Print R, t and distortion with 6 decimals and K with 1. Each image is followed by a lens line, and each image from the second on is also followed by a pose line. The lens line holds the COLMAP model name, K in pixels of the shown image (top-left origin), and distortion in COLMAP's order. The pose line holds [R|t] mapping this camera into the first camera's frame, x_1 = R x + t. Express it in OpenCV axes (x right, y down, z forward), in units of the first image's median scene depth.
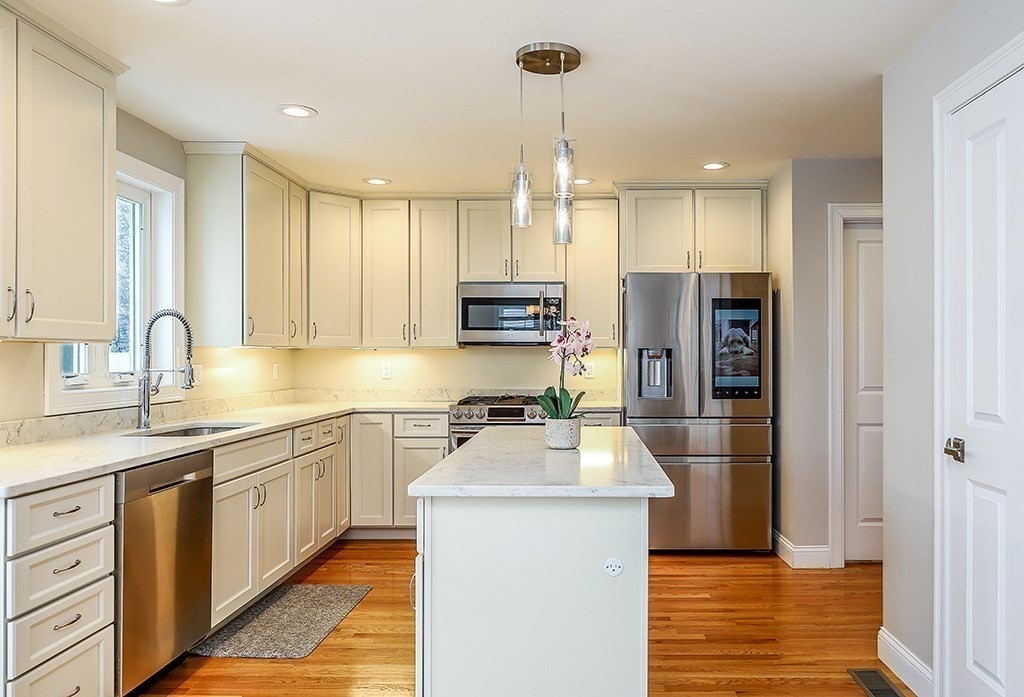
lens RADIAL K [[711.2, 0, 568.9], [0, 711.2, 356.7], [0, 0, 1]] dist [-0.000040, -0.006766]
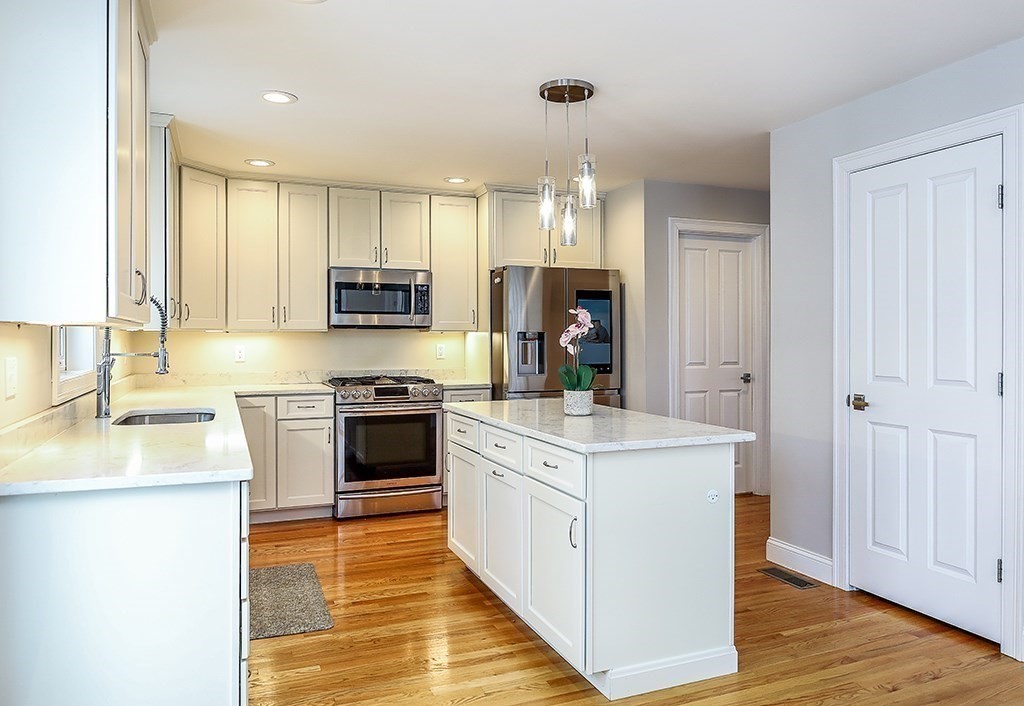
lens RADIAL K [[711.2, 0, 472.4], [0, 711.2, 337.3], [0, 0, 1]] dist [-0.000040, -0.006766]
pose [[0.926136, -0.000643, 0.377190, -0.379409], [0.001310, 0.999998, -0.001511, -0.000973], [-0.377188, 0.001894, 0.926135, -0.031387]]
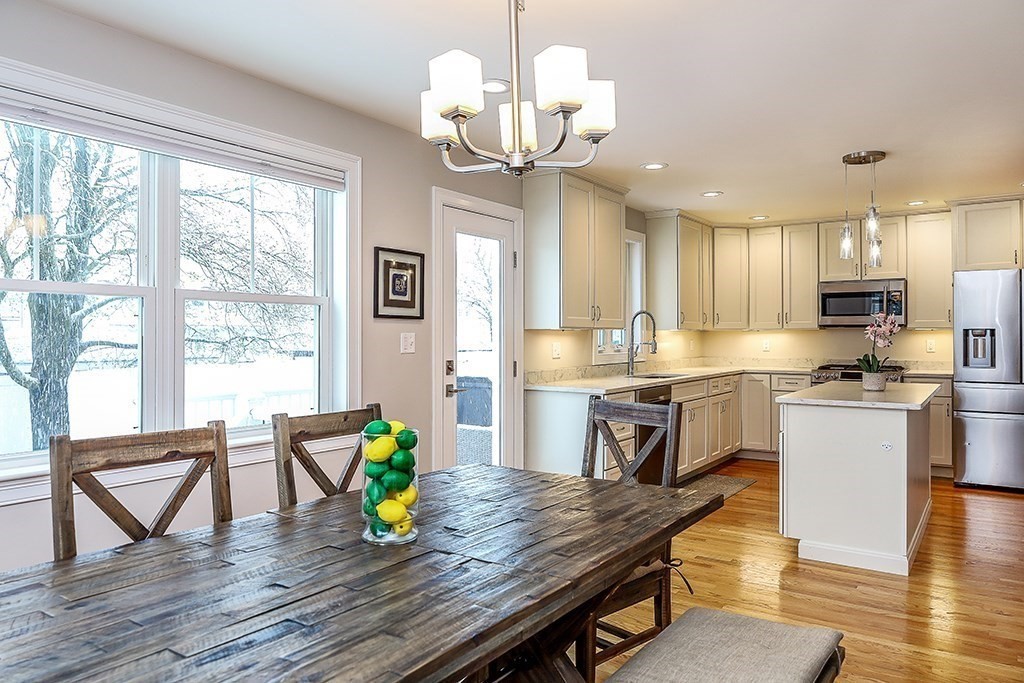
lens RADIAL K [[685.8, 0, 509.1], [0, 685.8, 337.1], [0, 0, 1]] dist [-0.022392, 0.010988]
pose [[0.818216, -0.000975, -0.574910, 0.126497], [0.003082, 0.999992, 0.002691, -0.002569], [0.574902, -0.003973, 0.818212, -0.480717]]
